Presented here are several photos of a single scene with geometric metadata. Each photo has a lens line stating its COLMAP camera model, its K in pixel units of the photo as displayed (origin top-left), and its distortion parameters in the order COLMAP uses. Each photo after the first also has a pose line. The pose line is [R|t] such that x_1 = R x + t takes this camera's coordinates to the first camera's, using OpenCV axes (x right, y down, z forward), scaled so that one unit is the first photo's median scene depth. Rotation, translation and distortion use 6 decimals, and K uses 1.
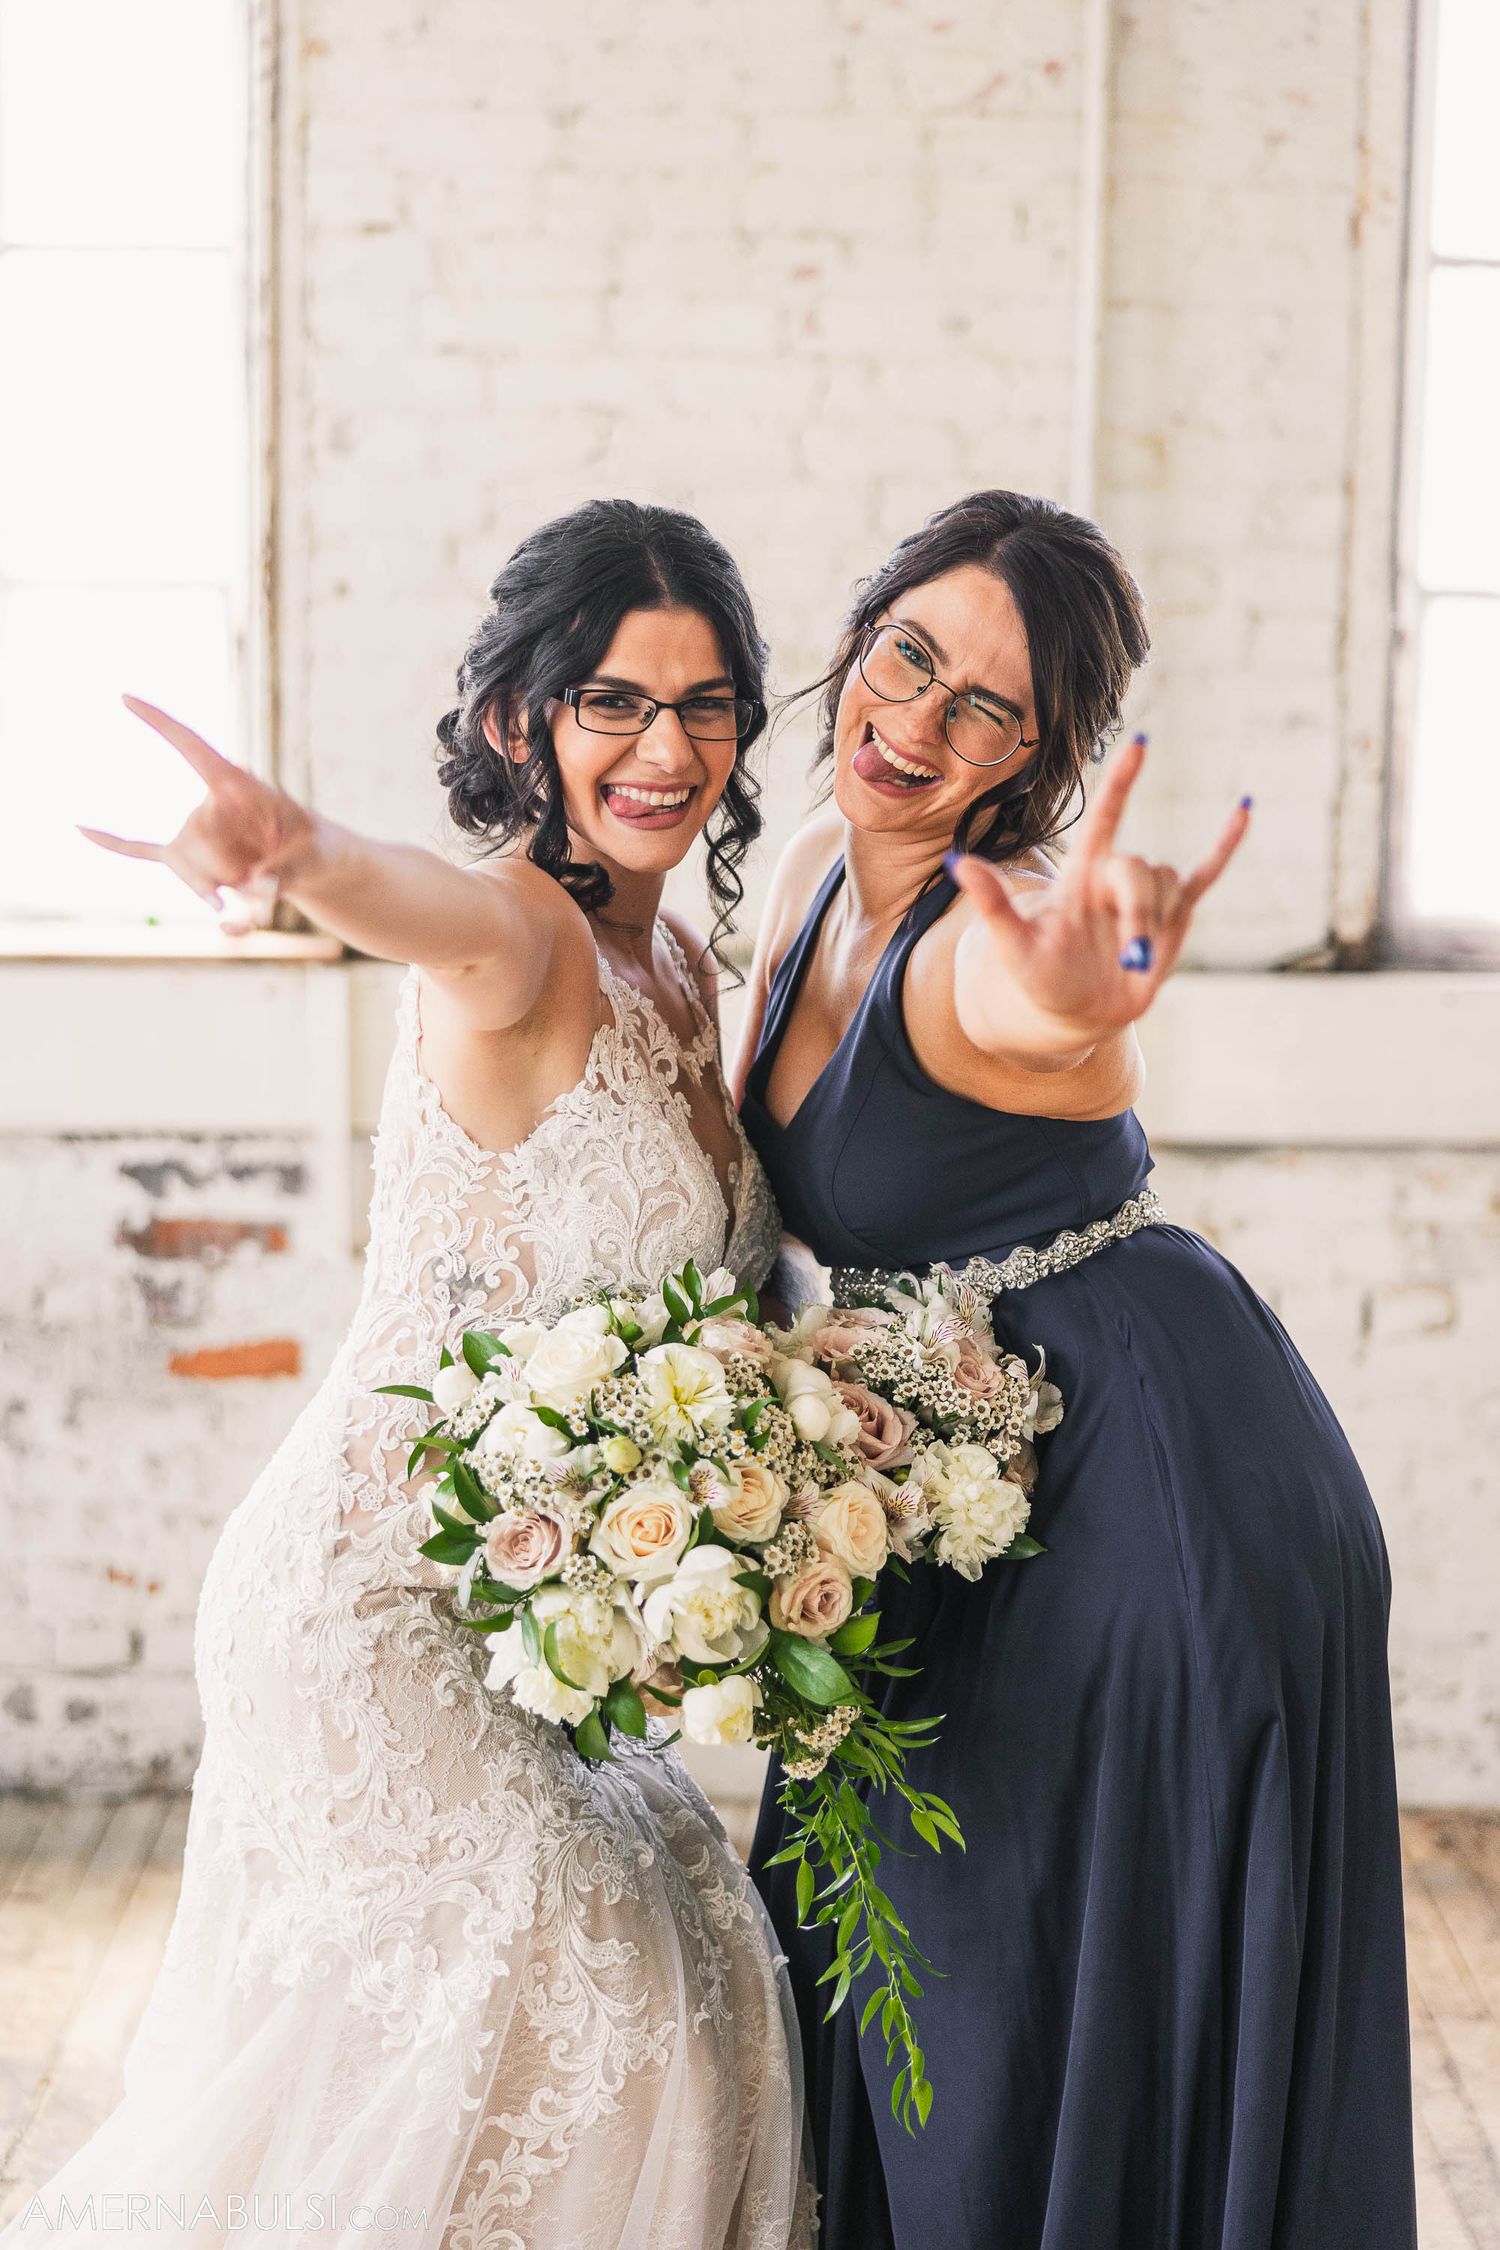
lens RADIAL K [[4260.0, 0, 748.6], [0, 4260.0, 1117.3], [0, 0, 1]] dist [-0.001481, 0.000000]
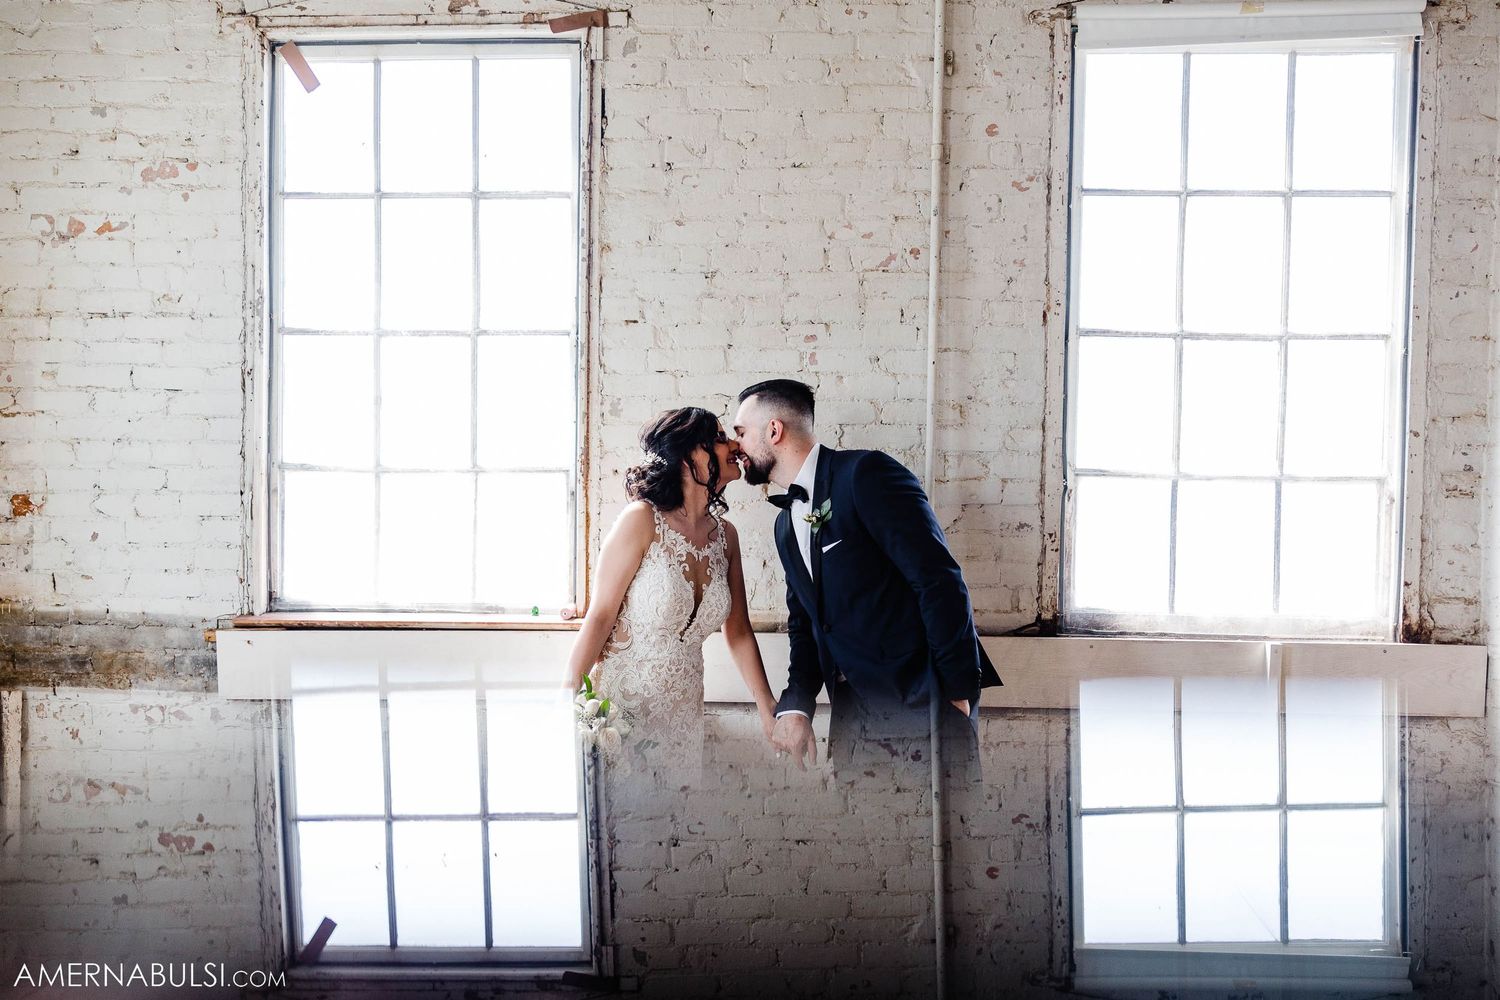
lens RADIAL K [[1331.8, 0, 724.3], [0, 1331.8, 546.3], [0, 0, 1]] dist [-0.010123, 0.020242]
pose [[0.997974, -0.001013, -0.063620, 0.012327], [-0.005093, 0.995393, -0.095743, -0.011781], [0.063423, 0.095873, 0.993371, 0.269706]]
